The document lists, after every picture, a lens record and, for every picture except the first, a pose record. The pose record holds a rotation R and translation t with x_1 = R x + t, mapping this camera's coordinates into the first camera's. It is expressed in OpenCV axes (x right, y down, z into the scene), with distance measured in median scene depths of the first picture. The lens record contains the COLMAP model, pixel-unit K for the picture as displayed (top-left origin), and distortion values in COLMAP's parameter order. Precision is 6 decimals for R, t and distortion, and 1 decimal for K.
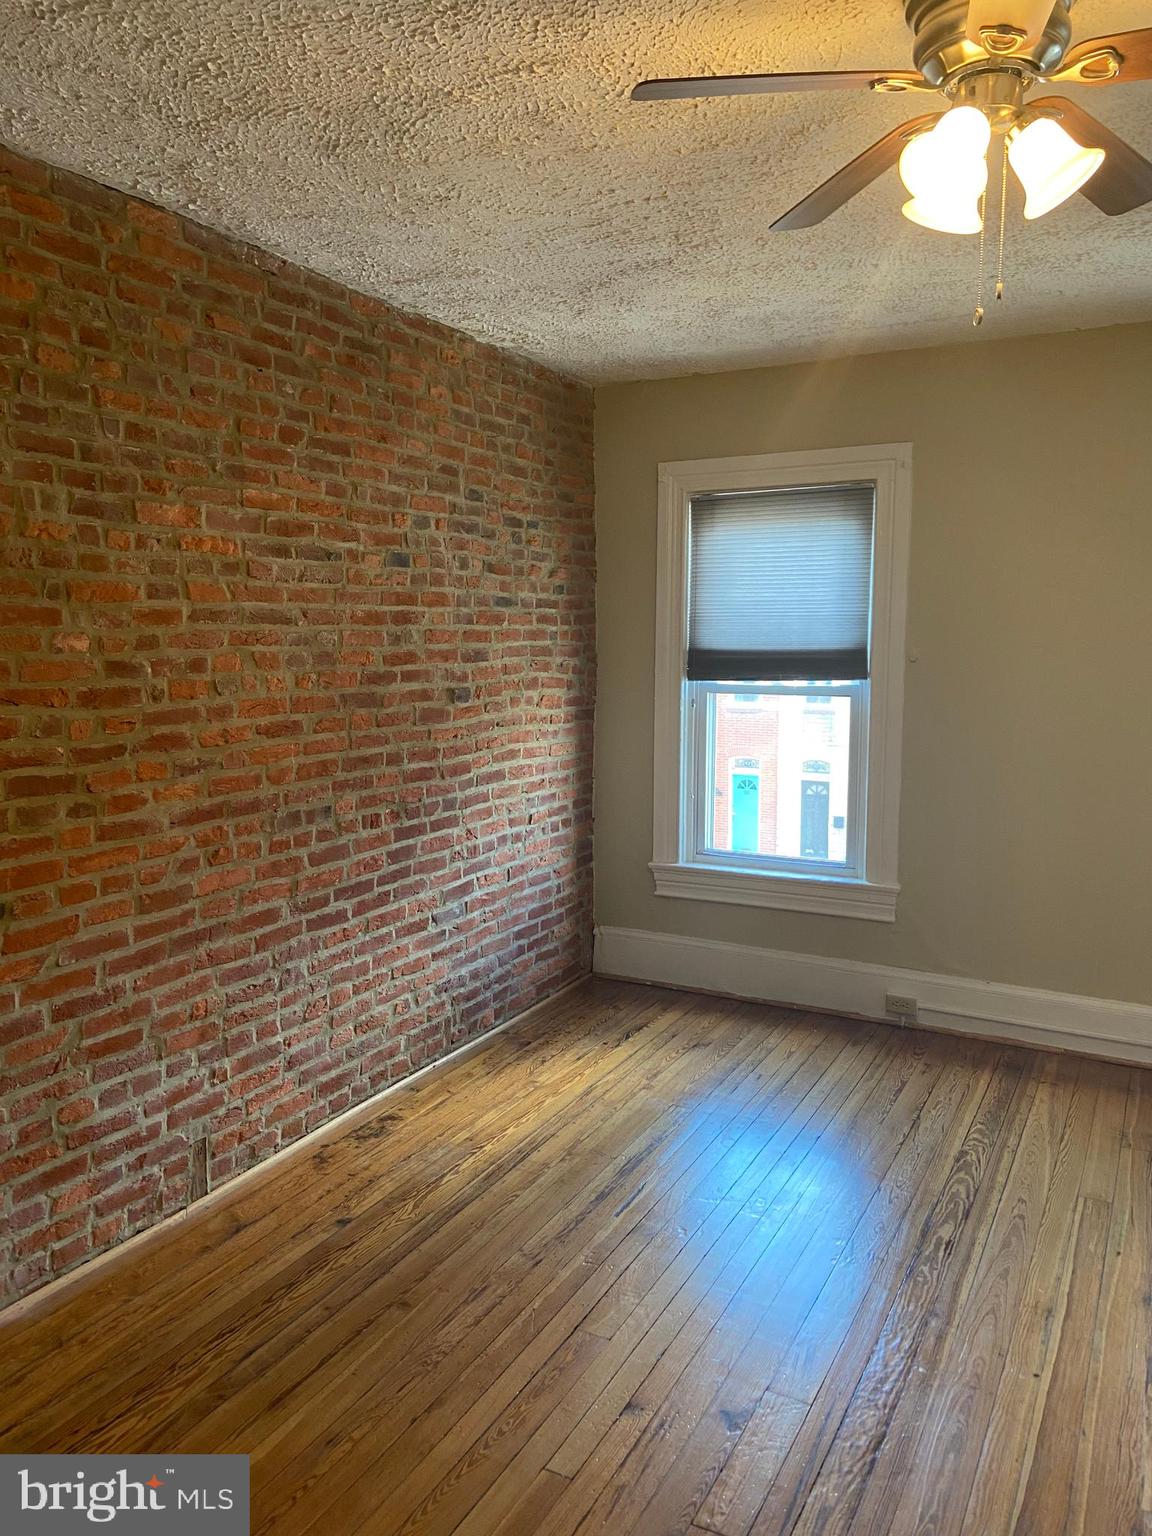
lens RADIAL K [[1157.6, 0, 577.6], [0, 1157.6, 761.2], [0, 0, 1]] dist [0.103355, -0.139500]
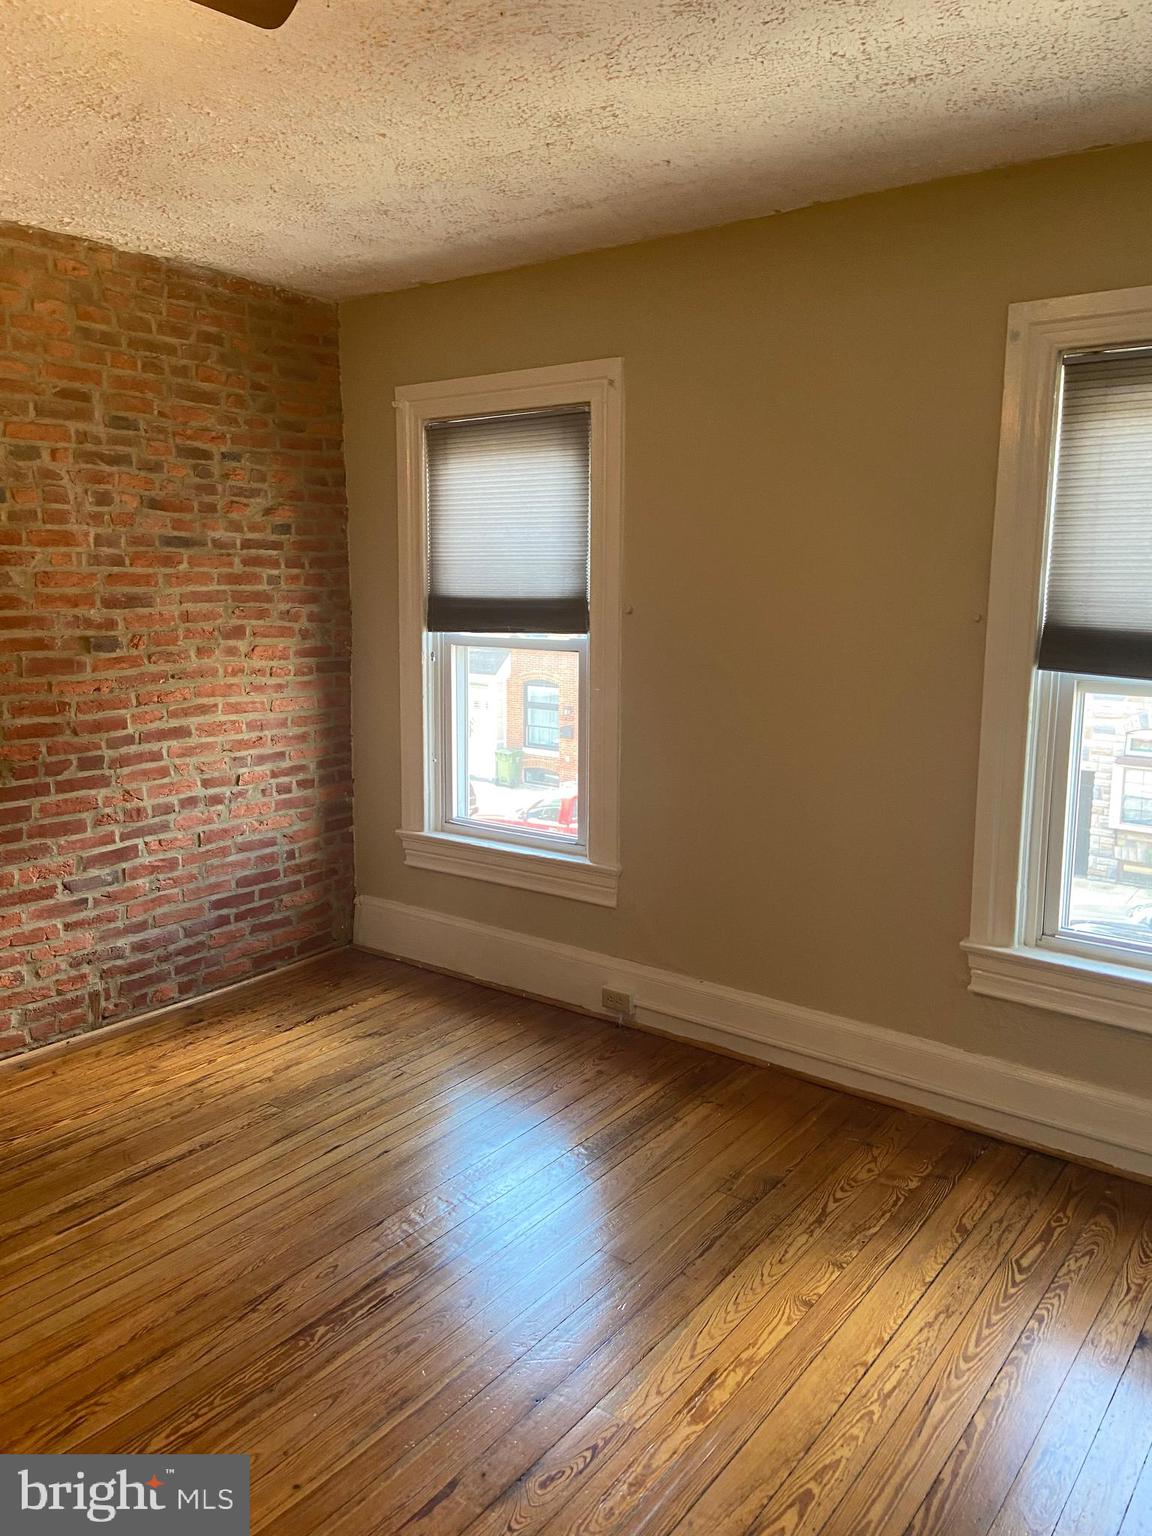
lens RADIAL K [[1157.6, 0, 577.6], [0, 1157.6, 761.2], [0, 0, 1]] dist [0.103355, -0.139500]
pose [[0.987706, 0.028684, -0.153671, 0.389053], [-0.021233, 0.998528, 0.049913, -0.017924], [0.154876, -0.046036, 0.986861, 0.132526]]
